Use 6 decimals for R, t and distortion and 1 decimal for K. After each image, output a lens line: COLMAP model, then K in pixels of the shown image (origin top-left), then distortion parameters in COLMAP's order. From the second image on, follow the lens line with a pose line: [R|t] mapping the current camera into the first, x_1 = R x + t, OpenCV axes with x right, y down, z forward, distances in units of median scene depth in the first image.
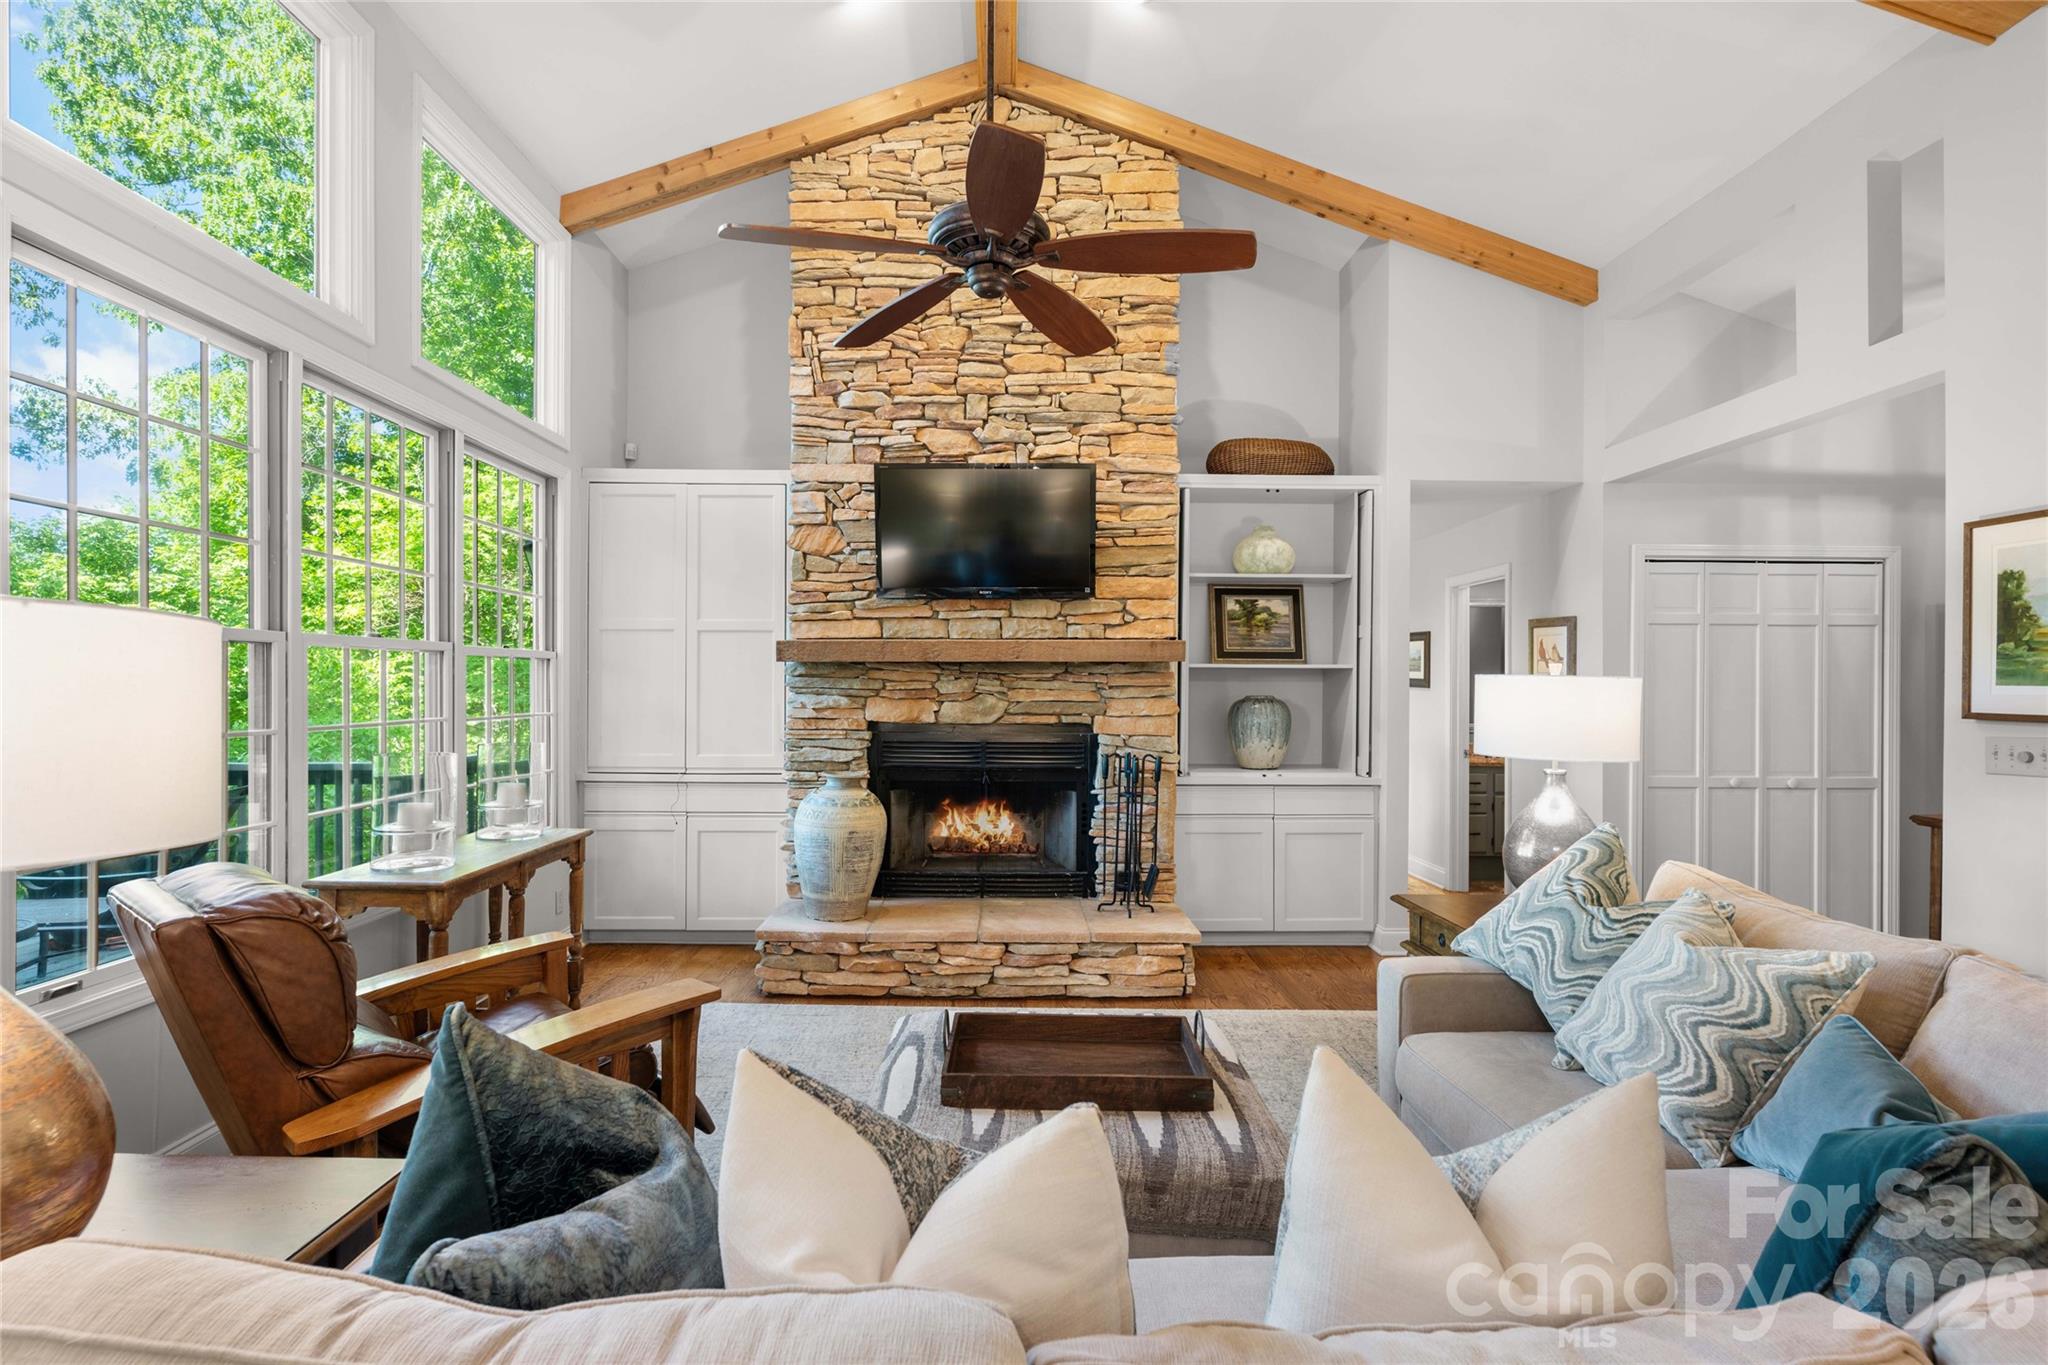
lens RADIAL K [[980.6, 0, 1014.1], [0, 980.6, 685.2], [0, 0, 1]] dist [0.000429, 0.000602]
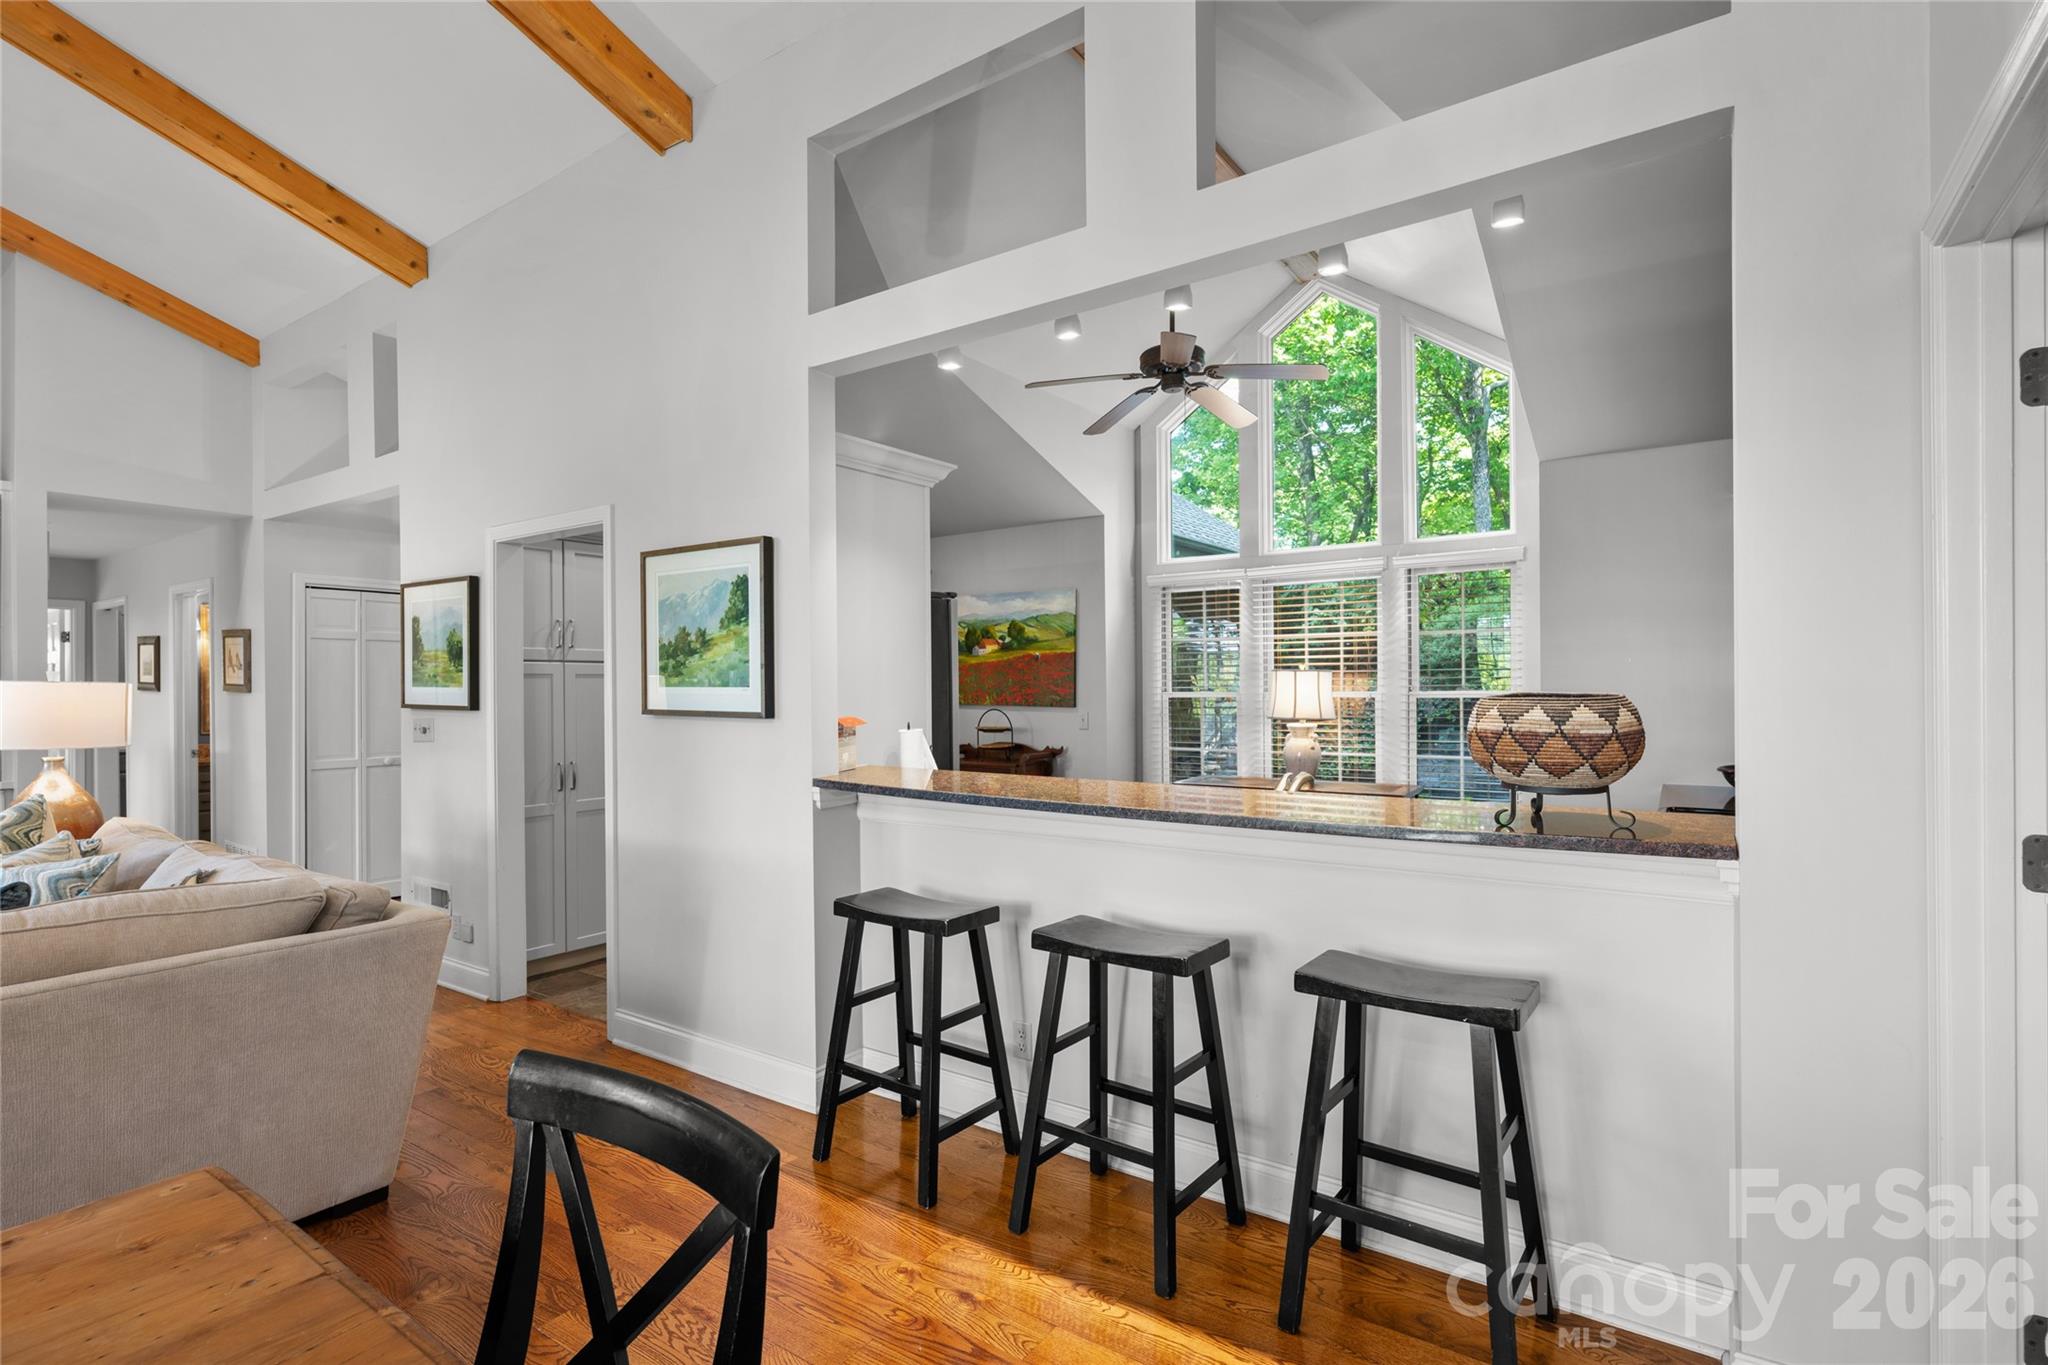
lens RADIAL K [[980.6, 0, 1026.0], [0, 980.6, 686.7], [0, 0, 1]] dist [0.000429, 0.000602]
pose [[0.589306, -0.006520, 0.807883, 0.176655], [0.007023, 0.999971, 0.002947, 0.001745], [-0.807879, 0.003937, 0.589335, -0.454841]]
